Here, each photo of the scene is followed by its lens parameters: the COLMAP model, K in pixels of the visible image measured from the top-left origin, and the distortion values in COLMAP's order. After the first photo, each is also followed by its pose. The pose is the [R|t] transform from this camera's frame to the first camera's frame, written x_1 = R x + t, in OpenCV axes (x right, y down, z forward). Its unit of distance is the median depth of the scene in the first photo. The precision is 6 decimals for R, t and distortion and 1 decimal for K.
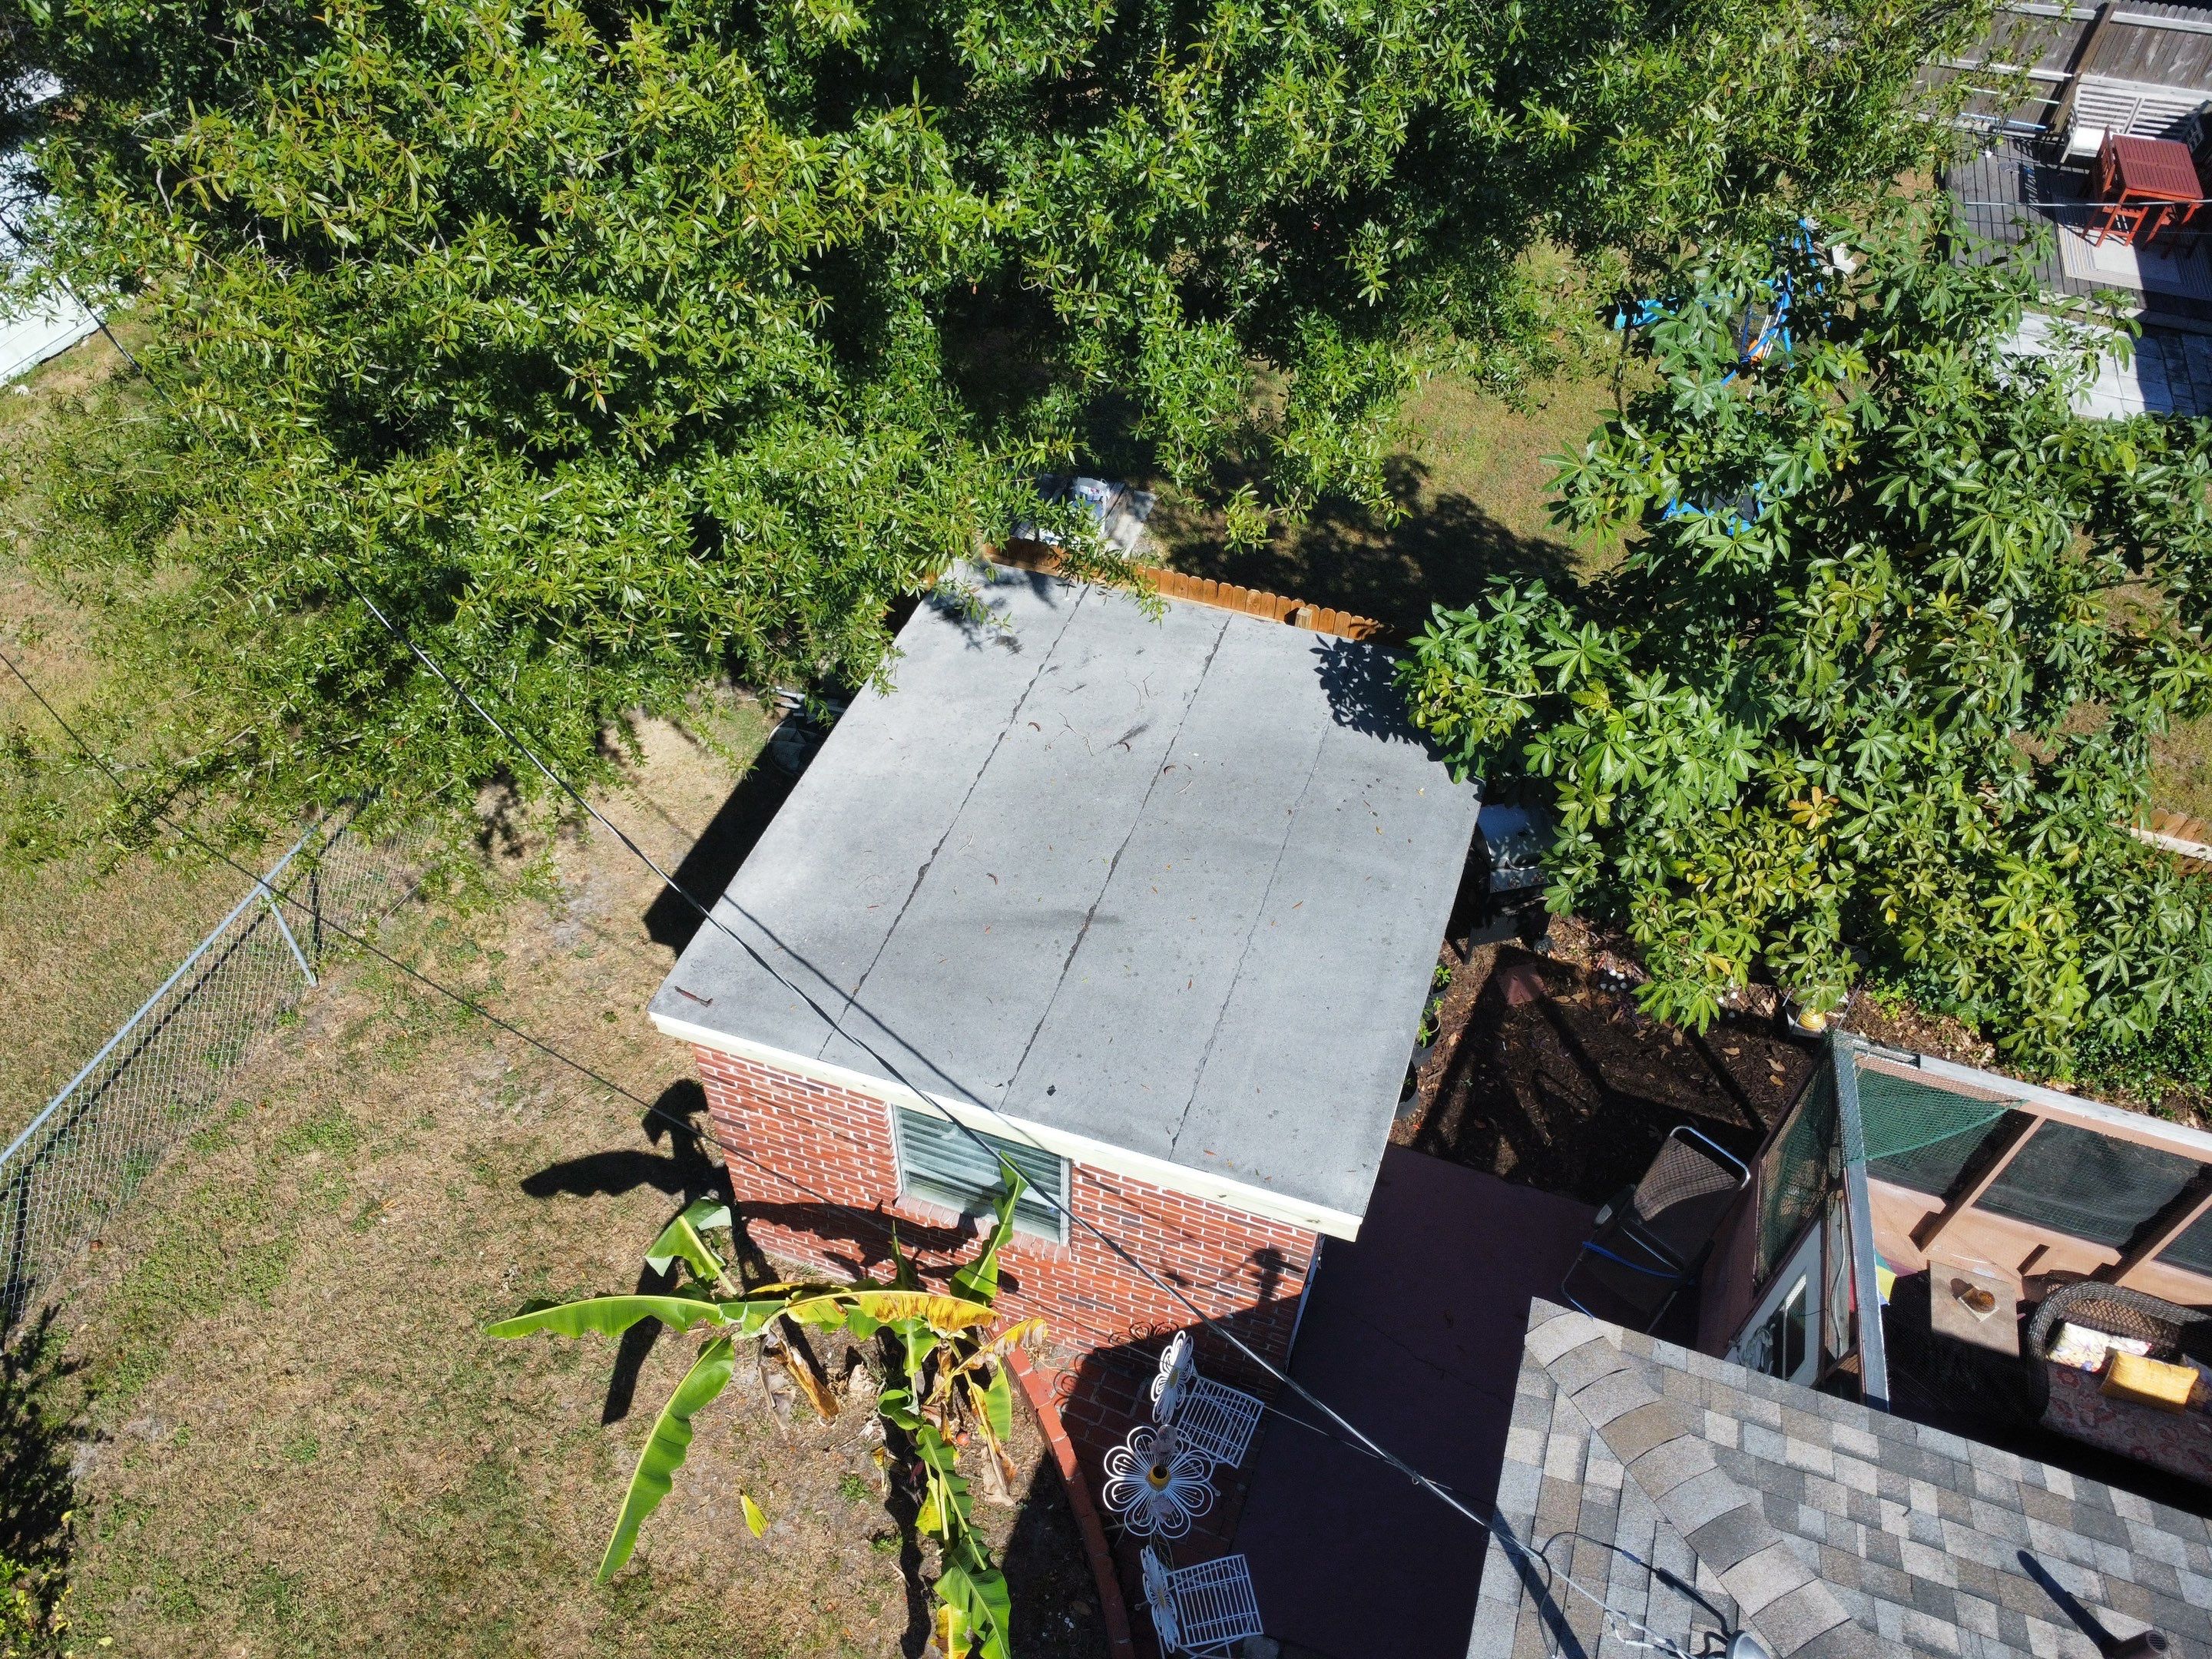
lens RADIAL K [[1597.5, 0, 1086.3], [0, 1597.5, 821.4], [0, 0, 1]] dist [-0.022566, -0.016016]
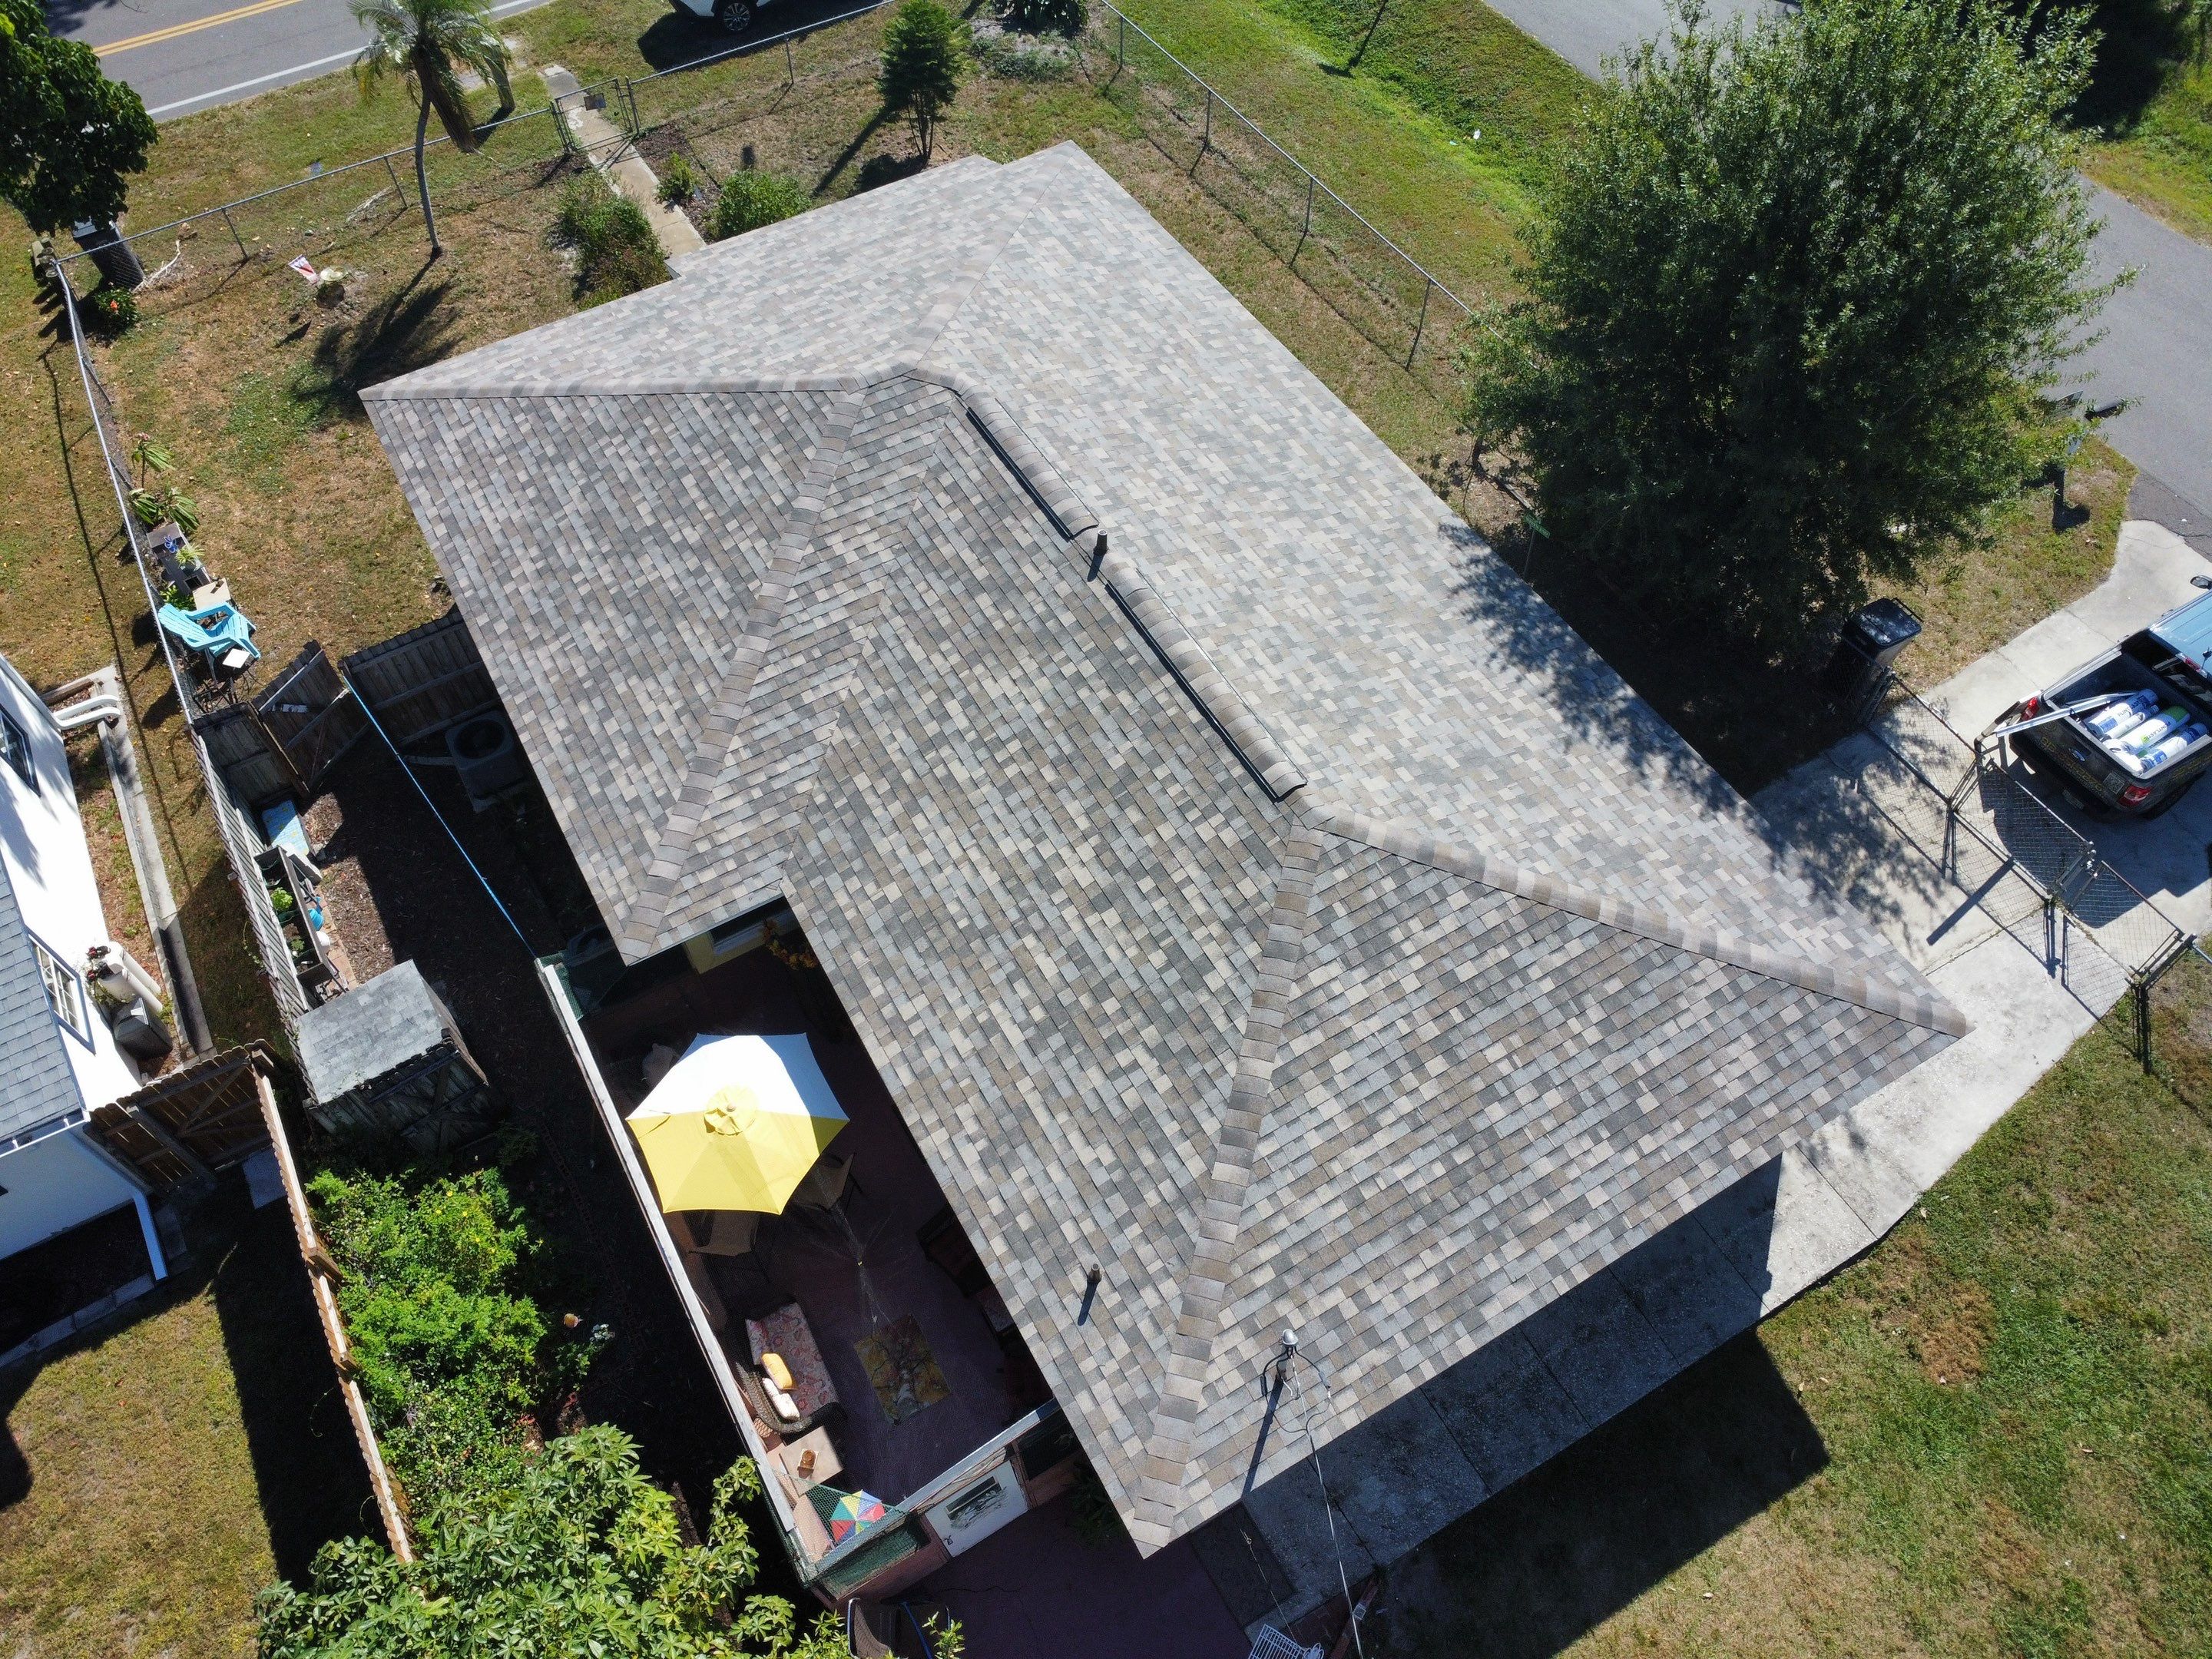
lens RADIAL K [[1597.5, 0, 1094.4], [0, 1597.5, 829.8], [0, 0, 1]] dist [-0.022566, -0.016016]
pose [[-0.761904, -0.527789, 0.375421, 0.054223], [0.482710, -0.076243, 0.872455, -1.019896], [-0.431849, 0.845947, 0.312859, -0.241014]]
